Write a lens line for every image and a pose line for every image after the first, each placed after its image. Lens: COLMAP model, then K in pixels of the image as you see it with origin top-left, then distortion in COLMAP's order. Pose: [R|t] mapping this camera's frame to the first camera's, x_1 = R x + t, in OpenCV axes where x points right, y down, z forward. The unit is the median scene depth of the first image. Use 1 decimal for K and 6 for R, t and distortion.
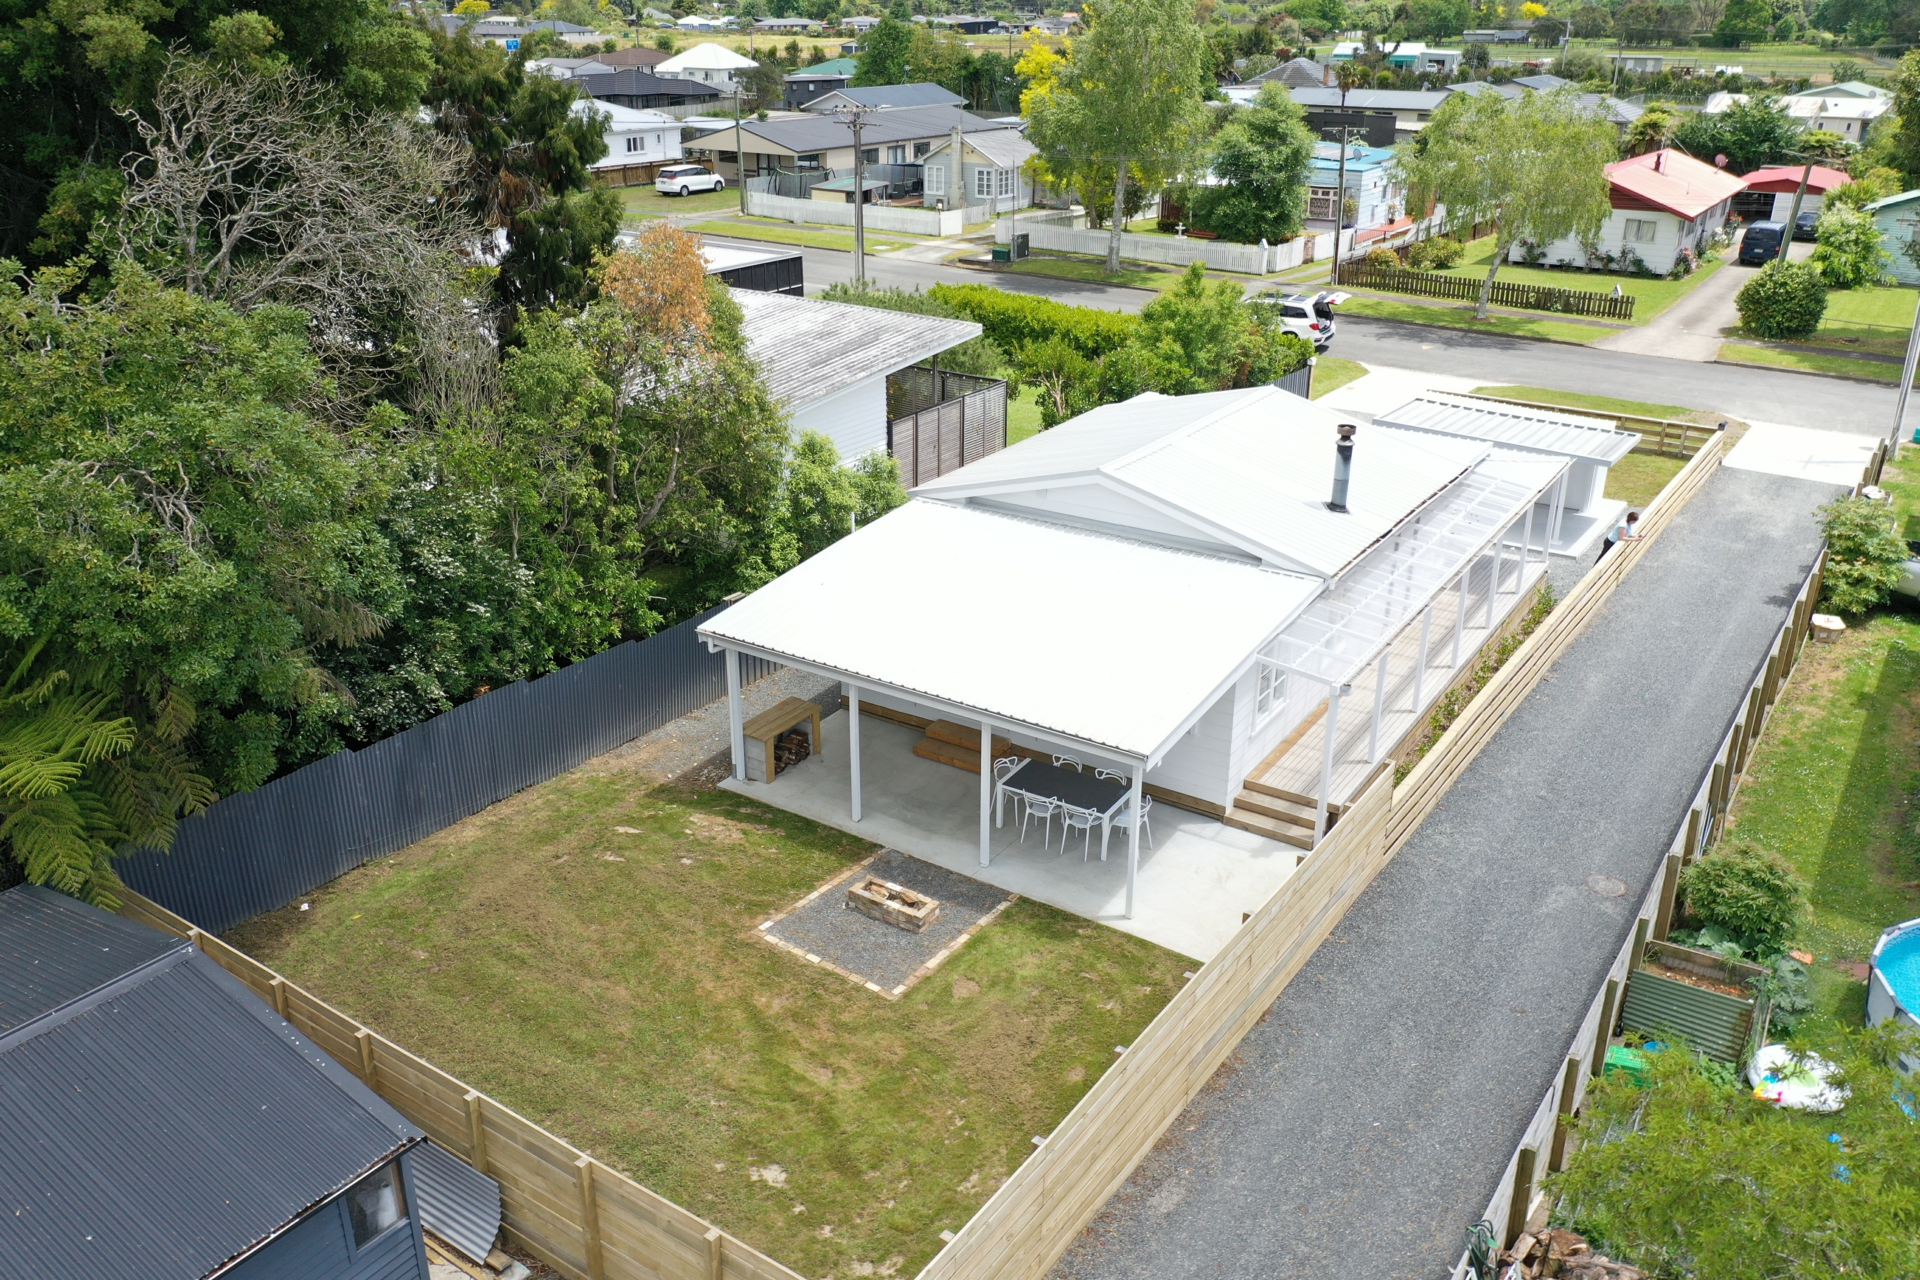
lens RADIAL K [[1519.7, 0, 958.5], [0, 1519.7, 640.8], [0, 0, 1]] dist [-0.003784, 0.005710]
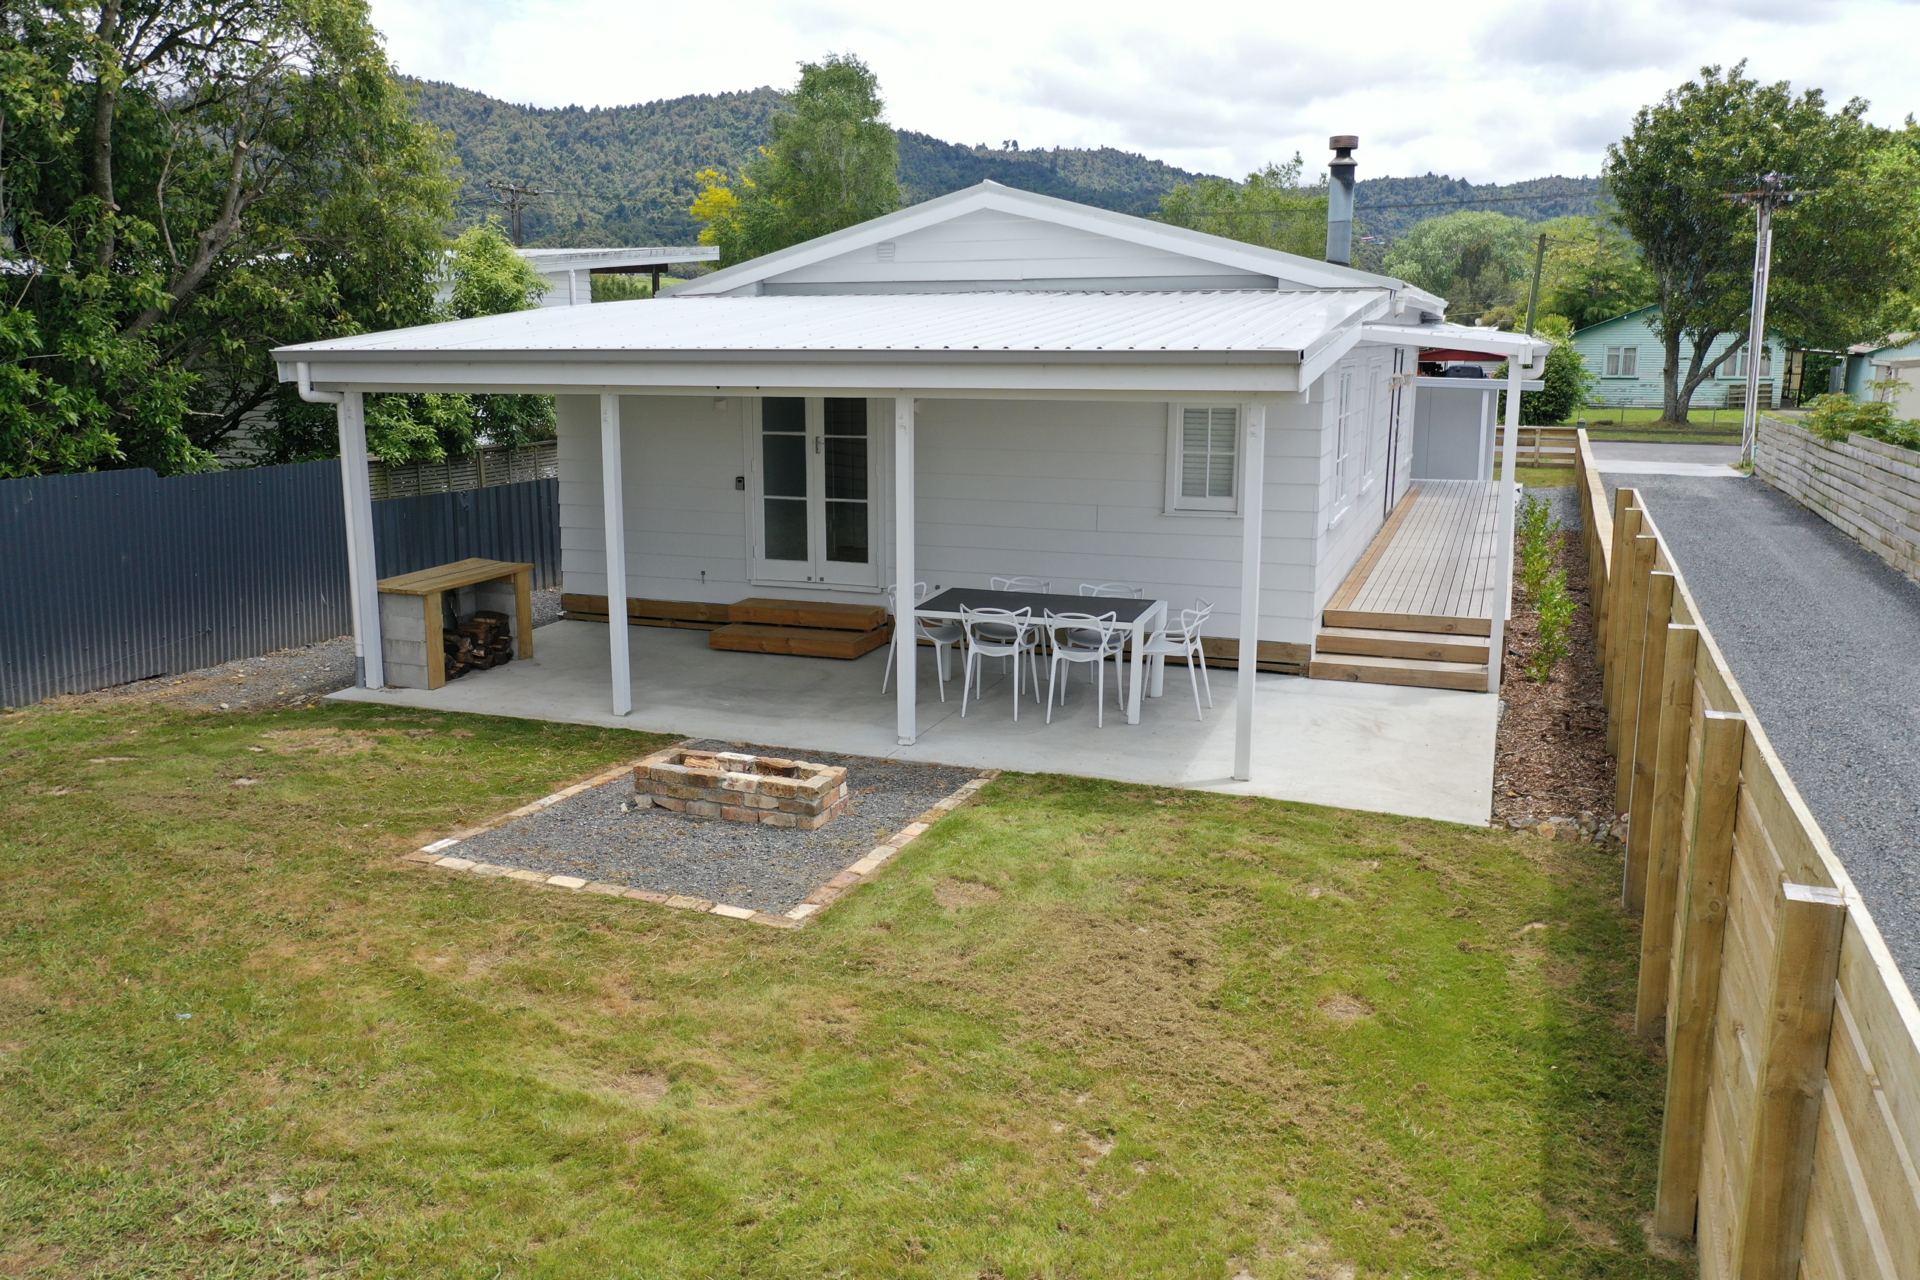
lens RADIAL K [[1519.7, 0, 956.6], [0, 1519.7, 634.6], [0, 0, 1]] dist [-0.003784, 0.005710]
pose [[0.973791, -0.050027, 0.221873, -0.081349], [0.094855, 0.975953, -0.196258, 0.233683], [-0.206720, 0.212160, 0.955120, 0.583795]]
